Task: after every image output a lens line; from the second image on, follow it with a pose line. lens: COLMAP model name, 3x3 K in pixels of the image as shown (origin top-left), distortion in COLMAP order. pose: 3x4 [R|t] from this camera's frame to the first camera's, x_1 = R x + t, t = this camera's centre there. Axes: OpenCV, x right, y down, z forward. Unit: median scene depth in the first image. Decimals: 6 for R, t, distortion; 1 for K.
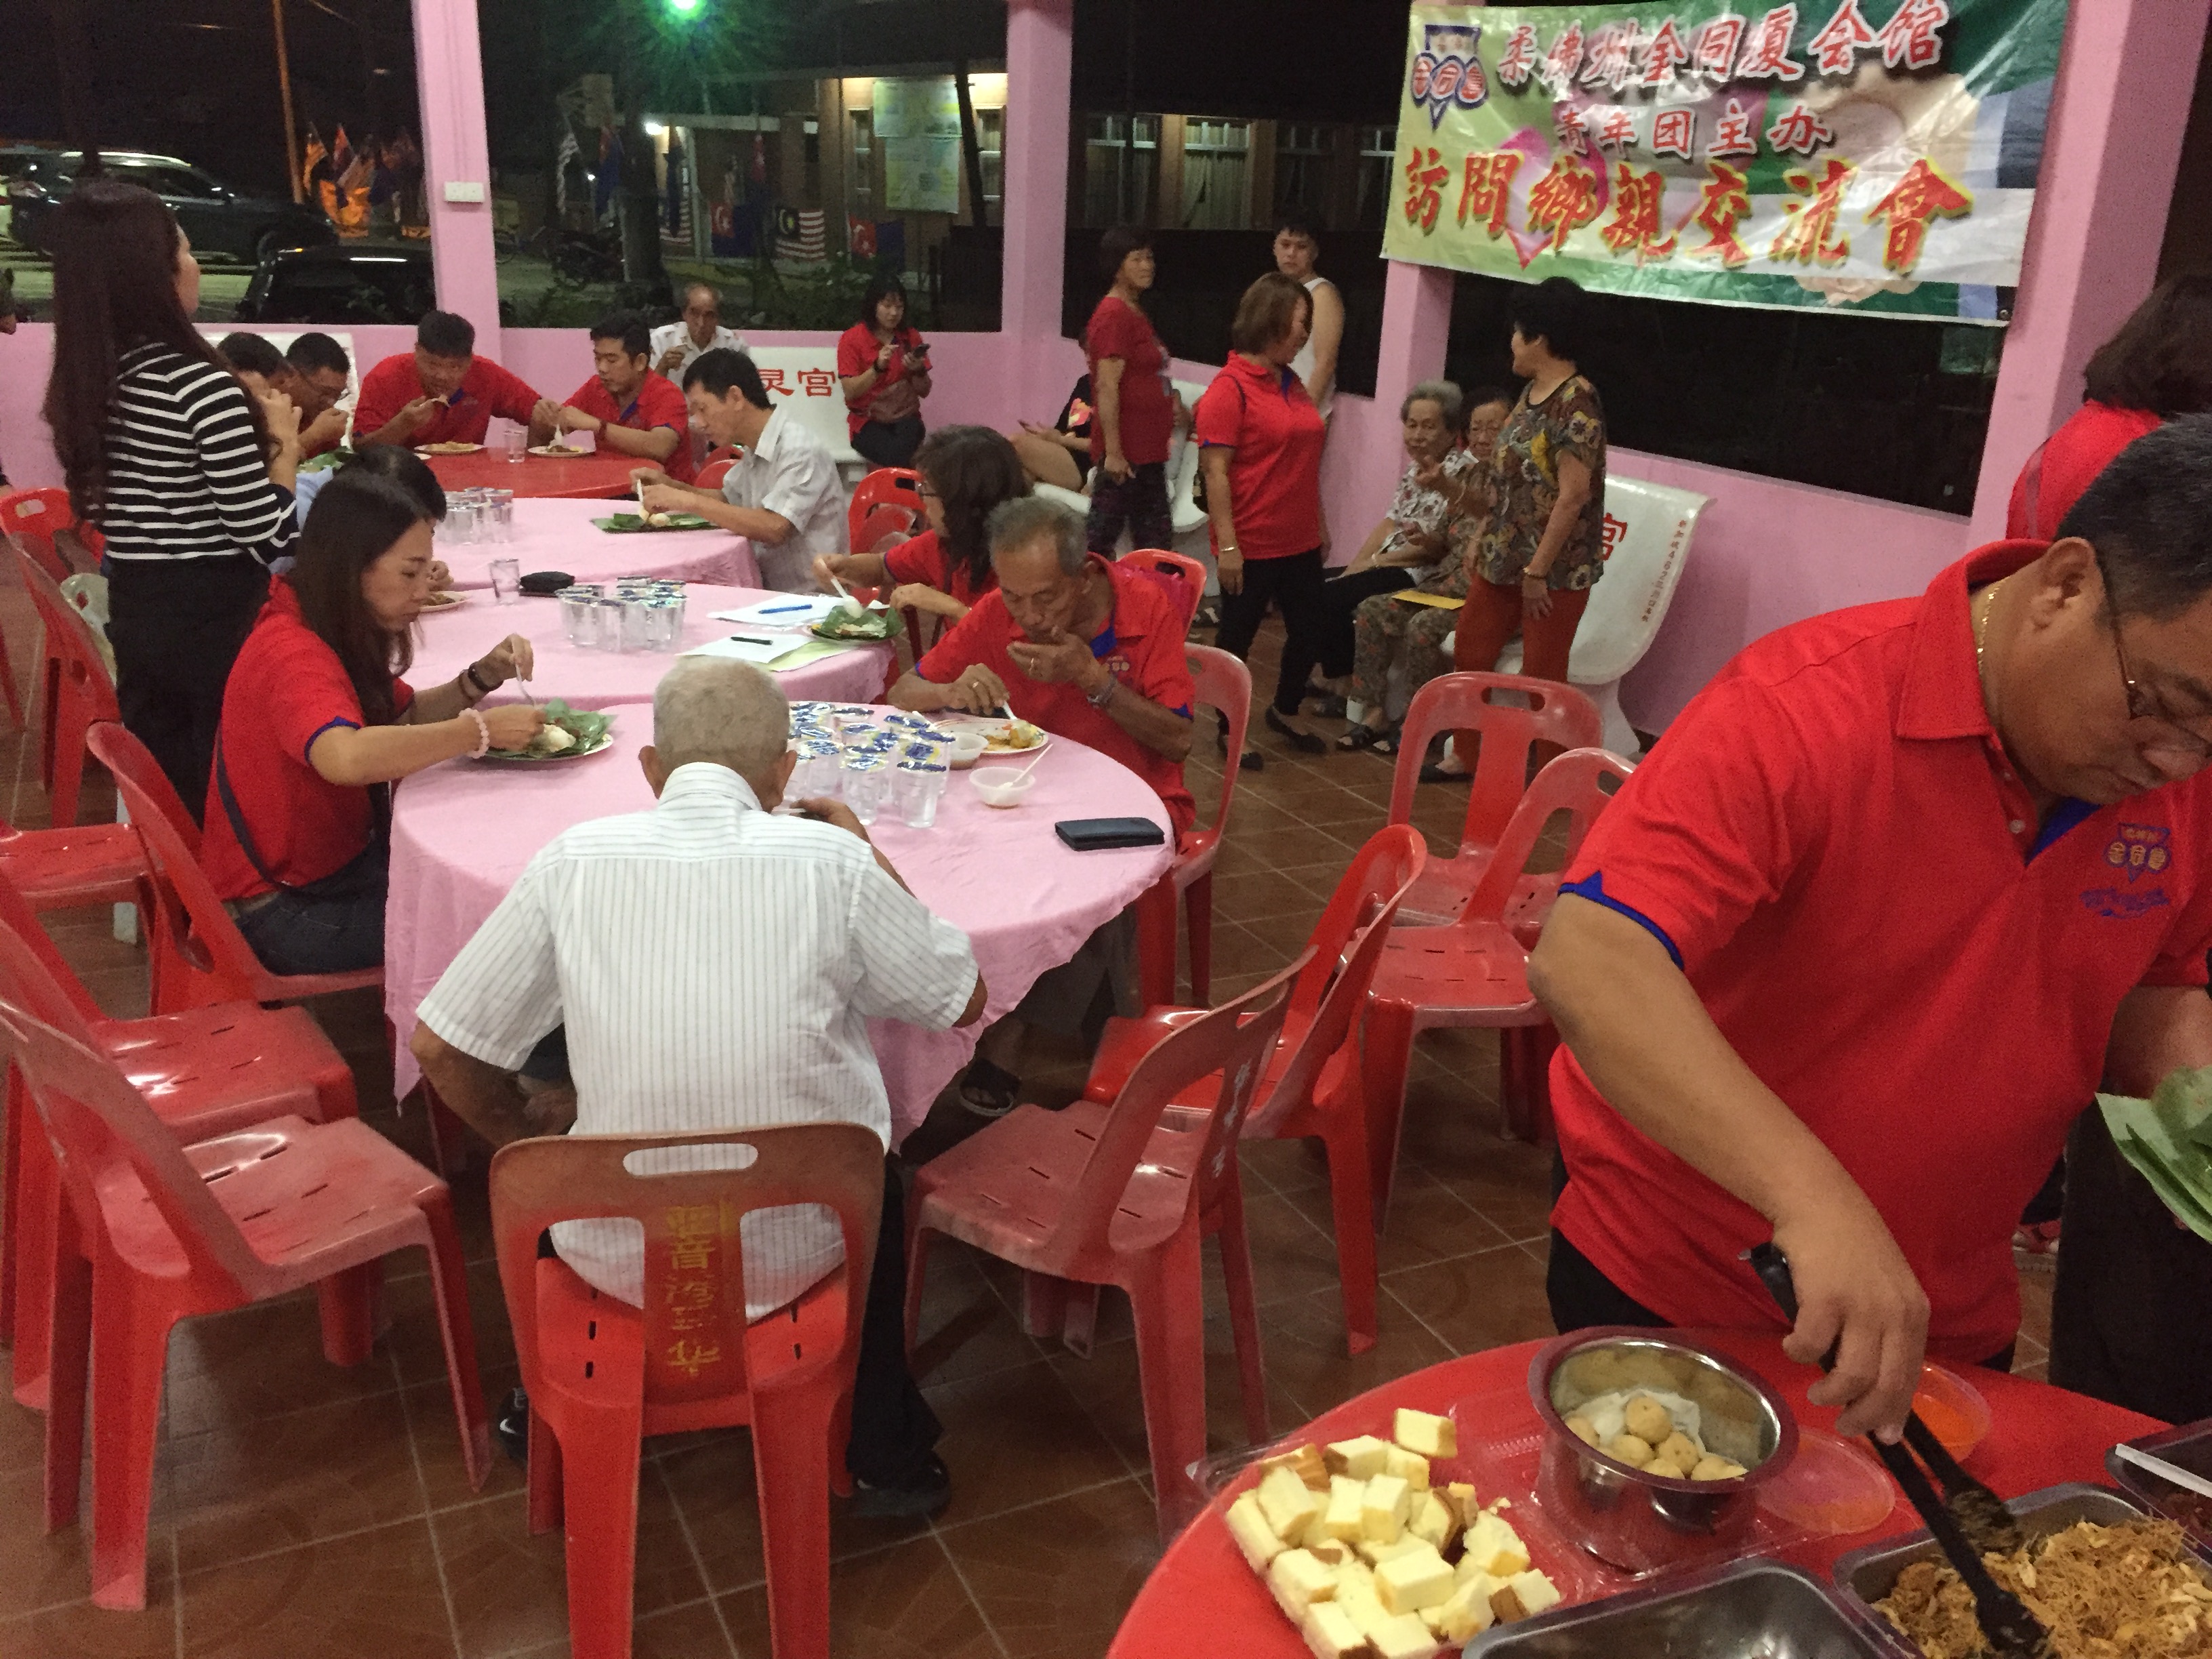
lens RADIAL K [[1861.9, 0, 1107.0], [0, 1861.9, 834.5], [0, 0, 1]] dist [0.096638, -0.133629]
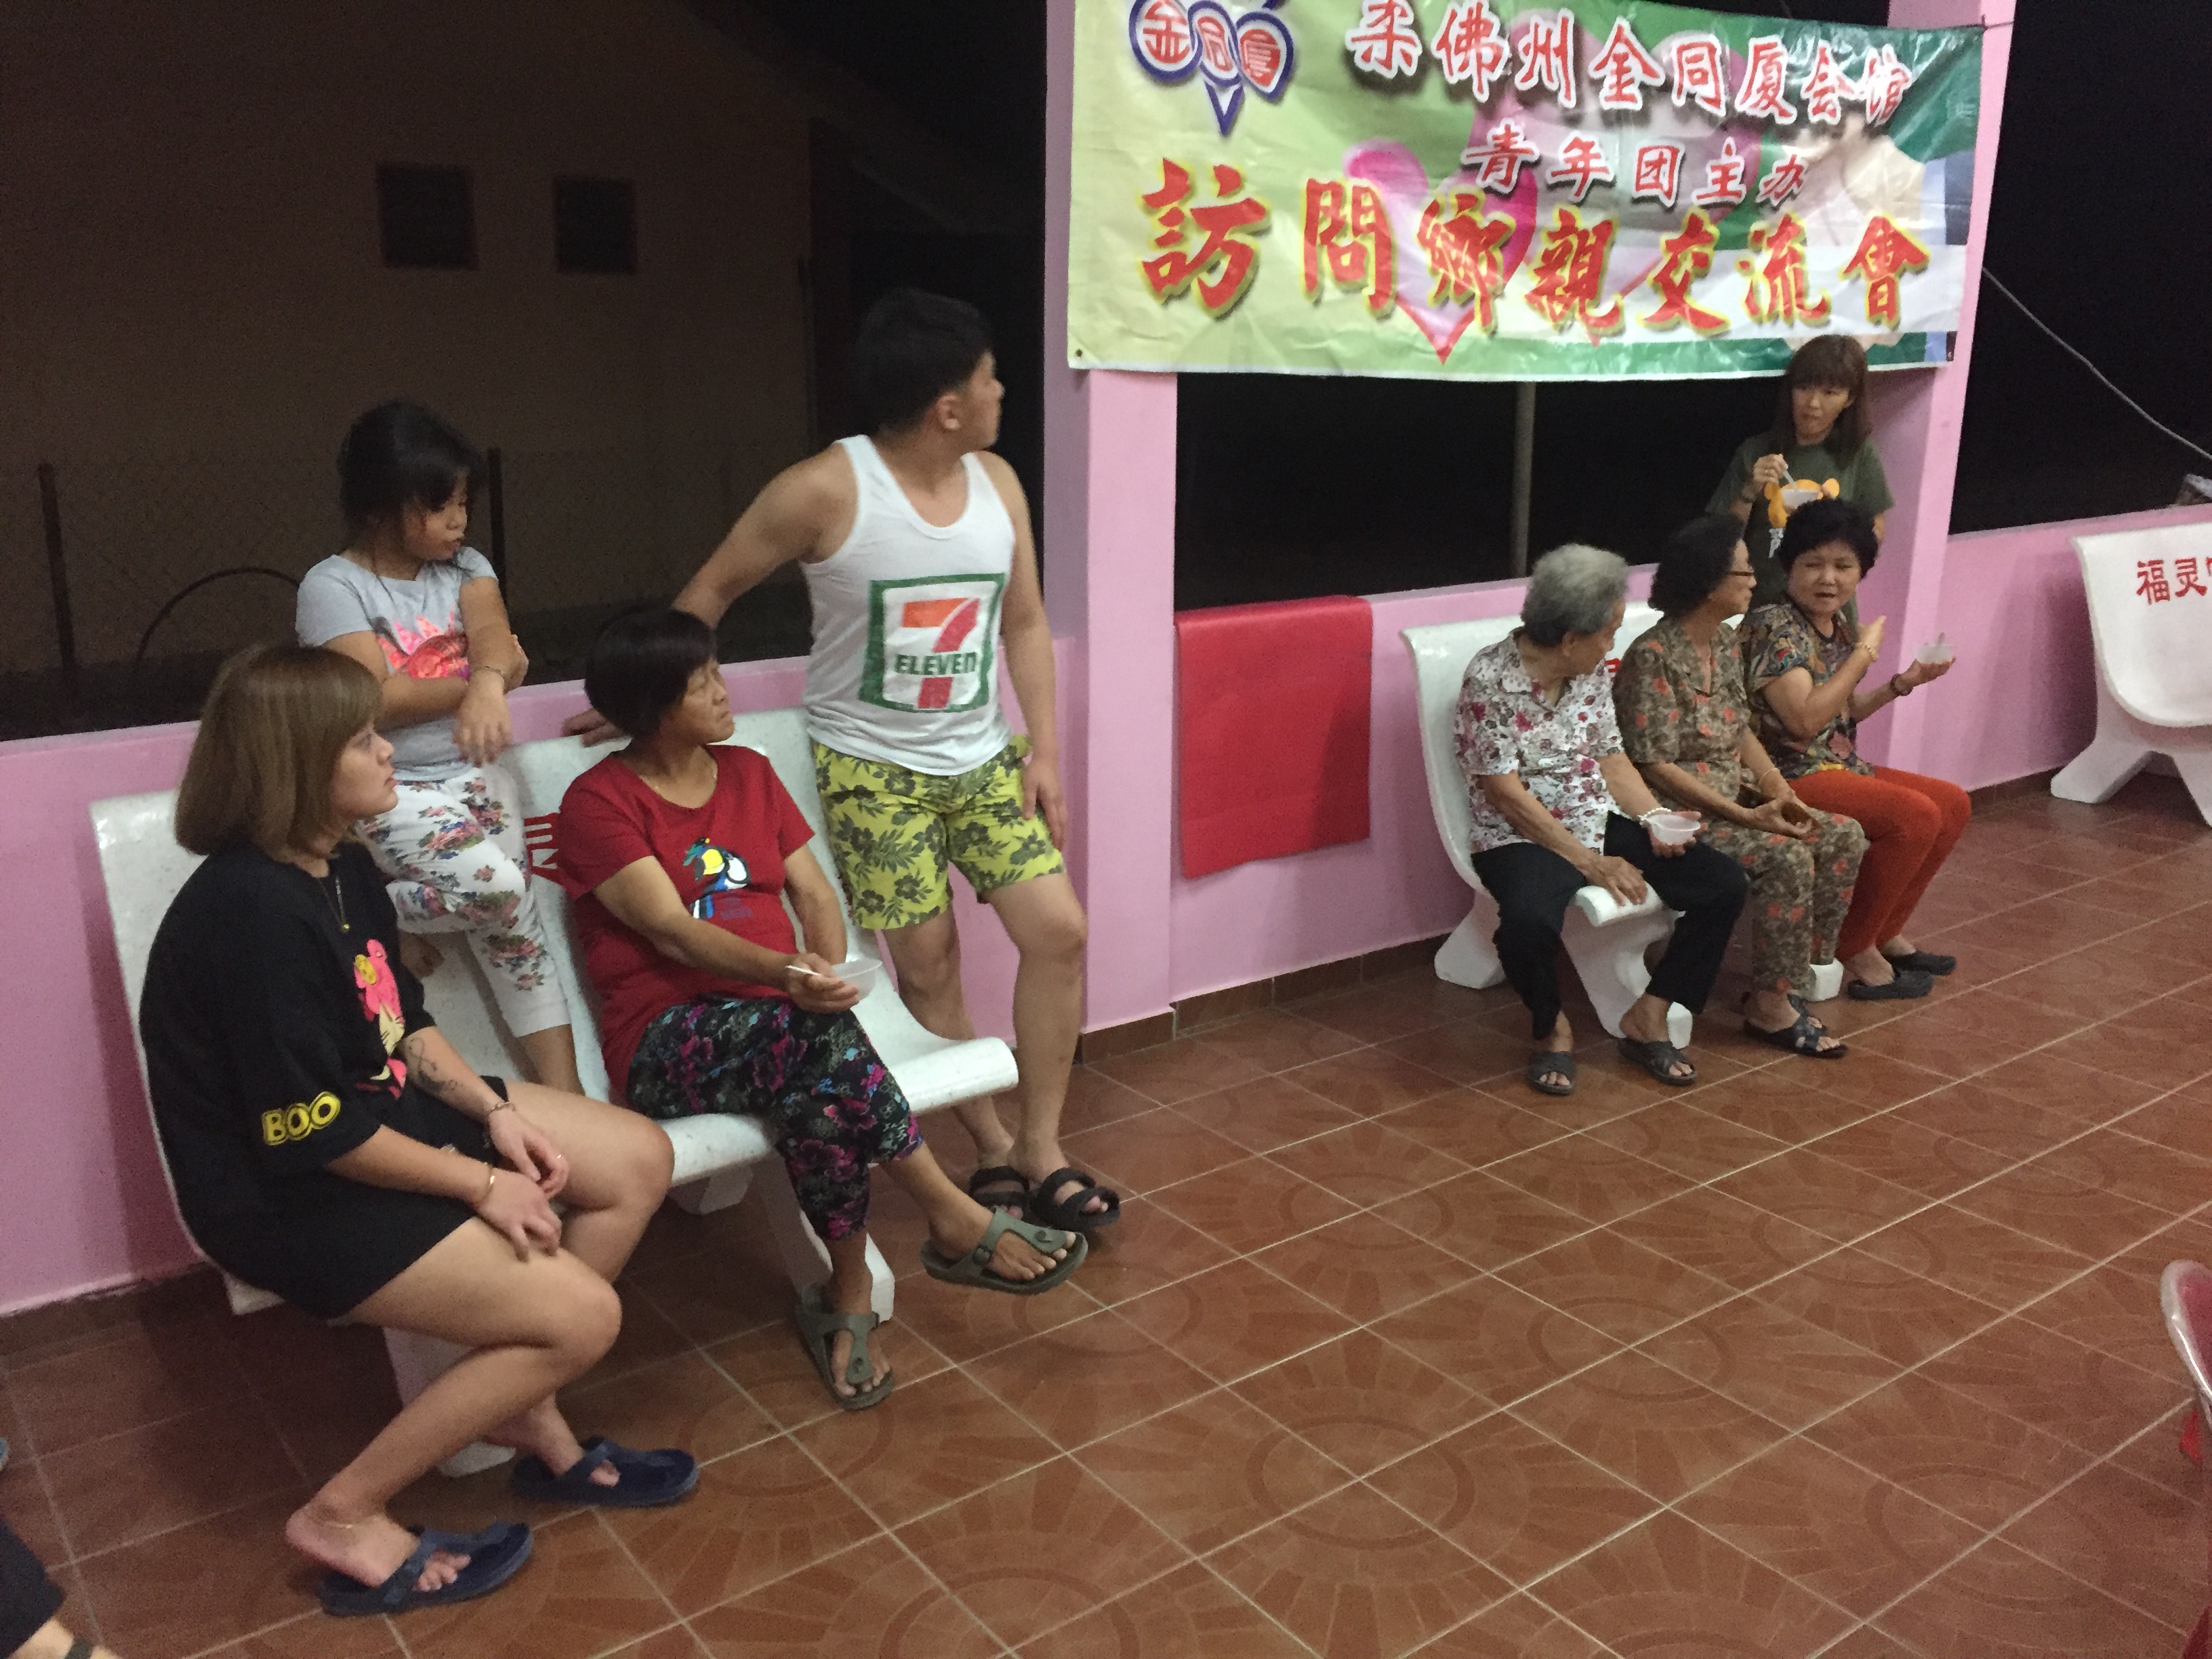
lens RADIAL K [[1887.9, 0, 1100.7], [0, 1887.9, 830.2], [0, 0, 1]] dist [0.092576, -0.111177]
pose [[-0.186620, -0.283596, 0.940609, -0.442583], [0.313987, 0.889997, 0.330633, -0.422450], [-0.930905, 0.357042, -0.077046, 1.252188]]
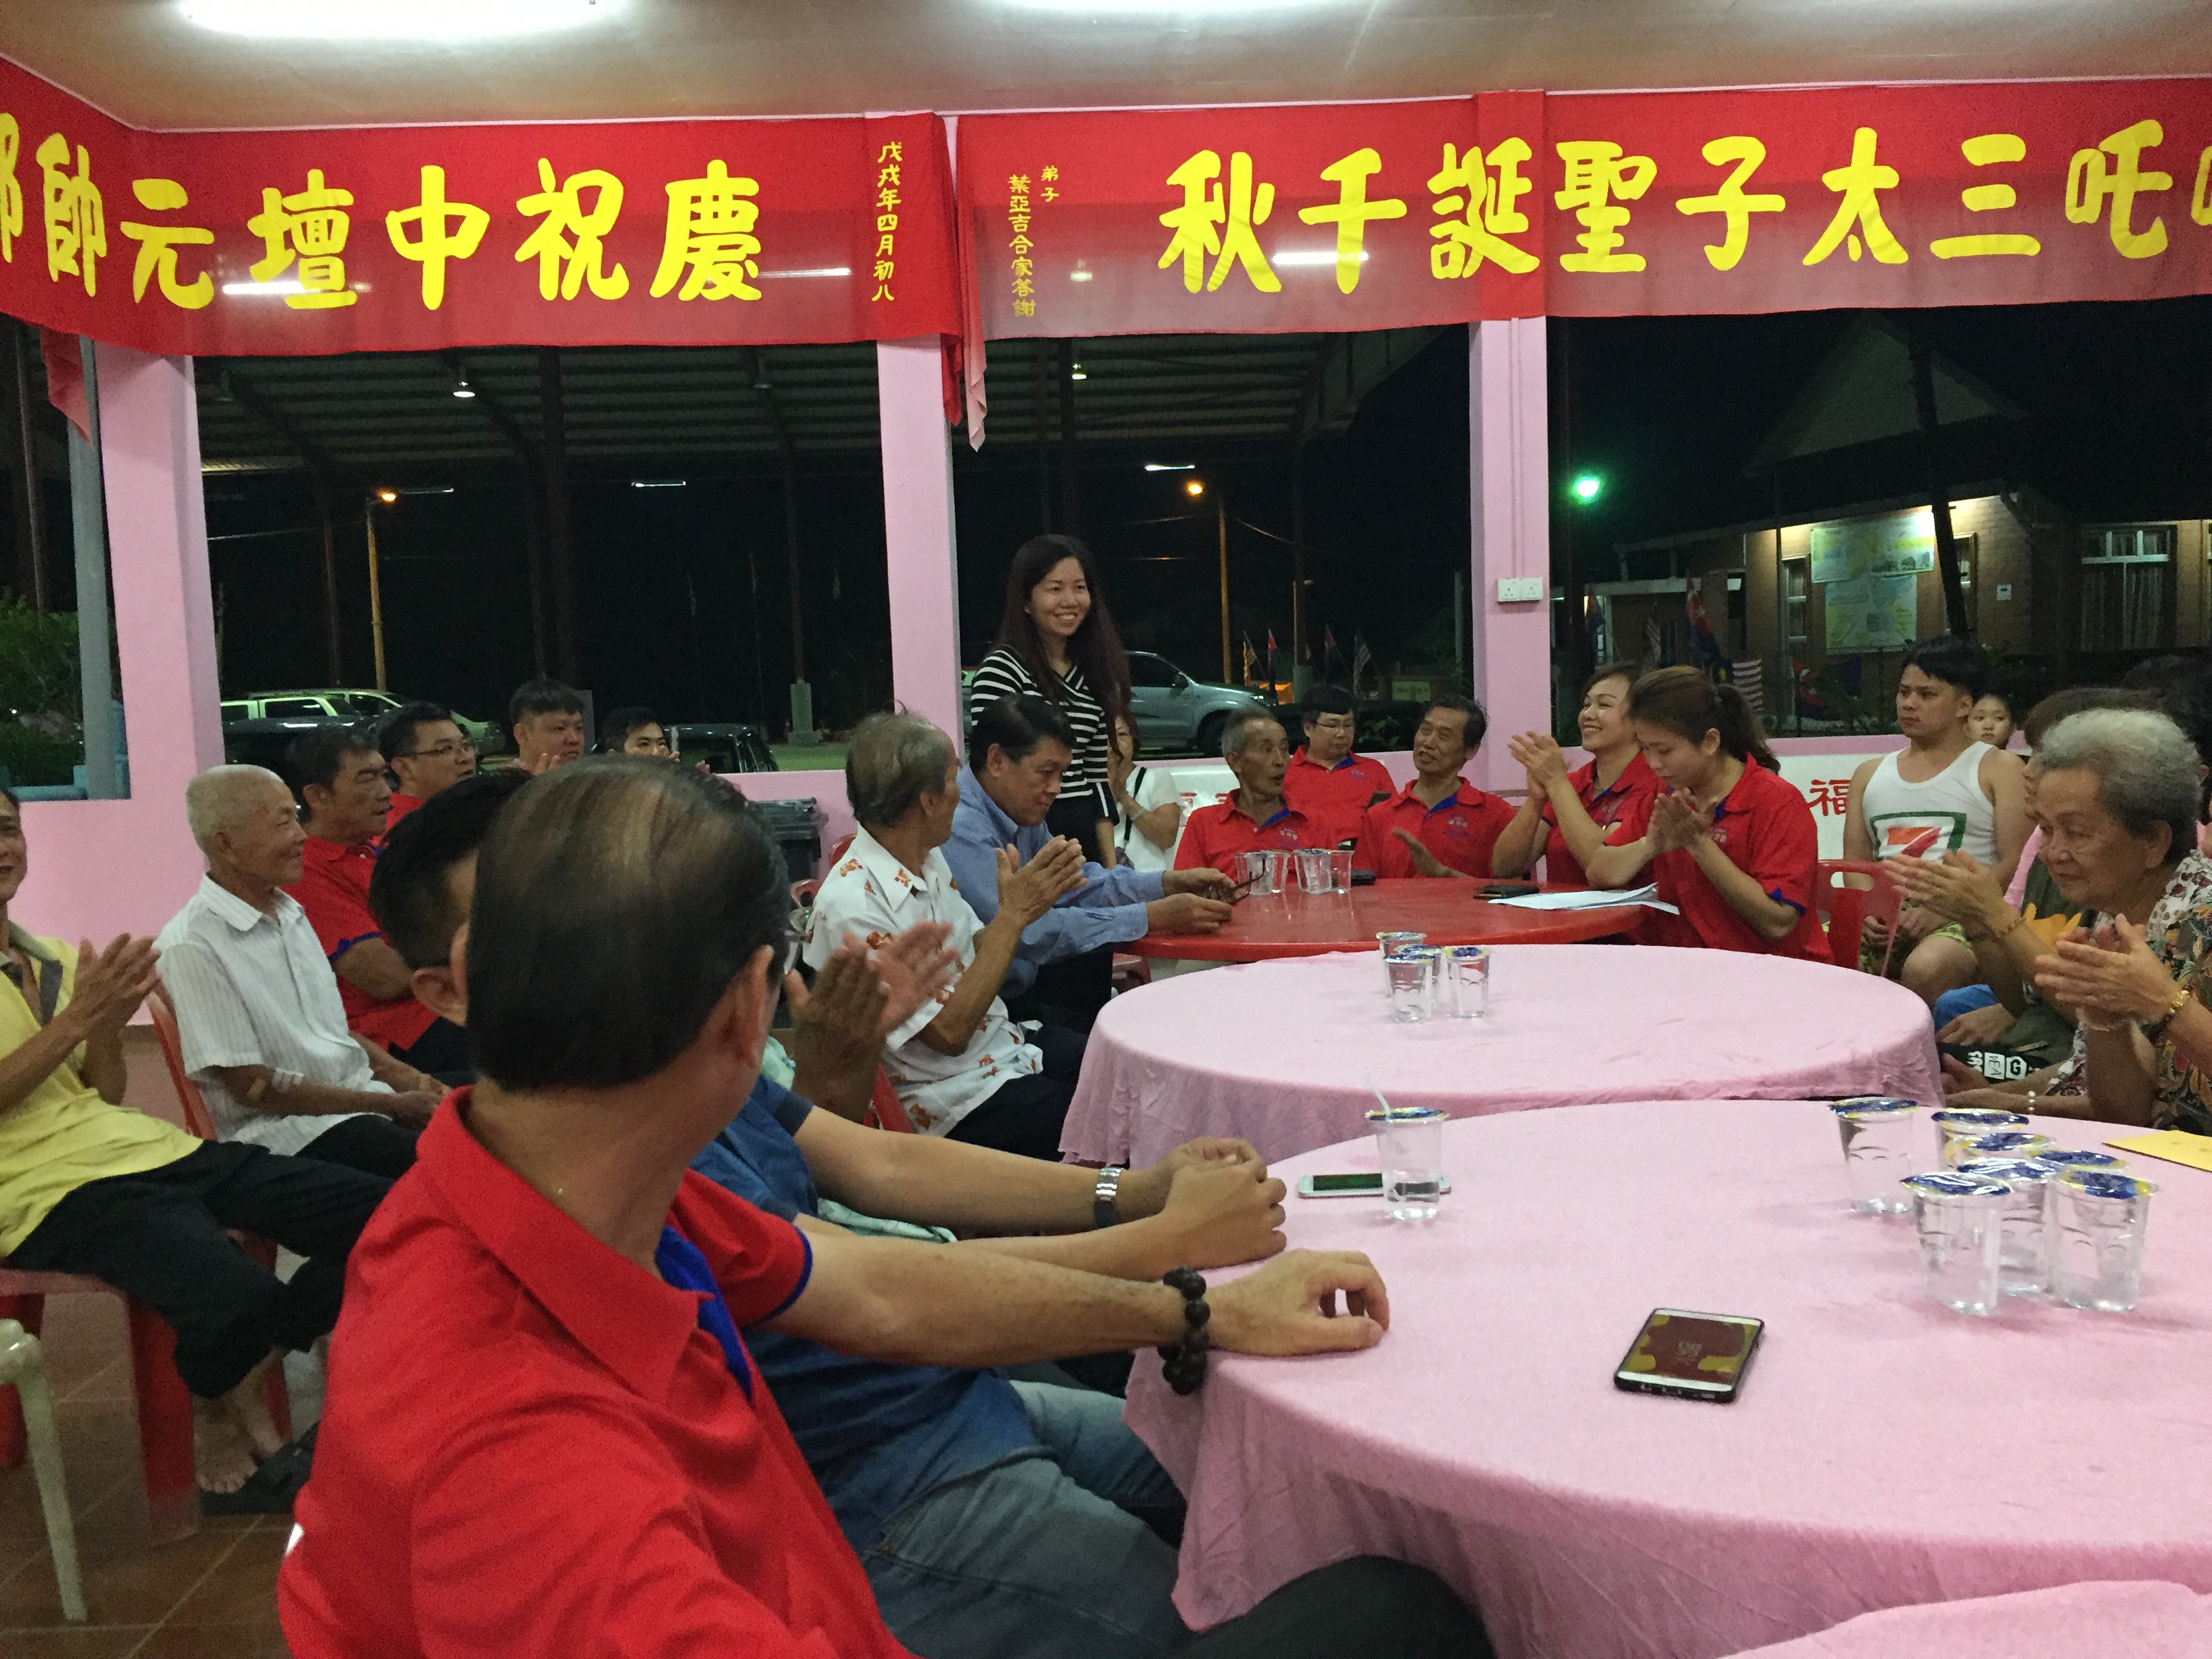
lens RADIAL K [[1877.5, 0, 1112.6], [0, 1877.5, 830.1], [0, 0, 1]] dist [0.087399, -0.105950]
pose [[0.903395, -0.034117, -0.427451, -0.211331], [-0.072486, 0.970335, -0.230642, -0.046589], [0.422639, 0.239345, 0.874123, 0.315359]]
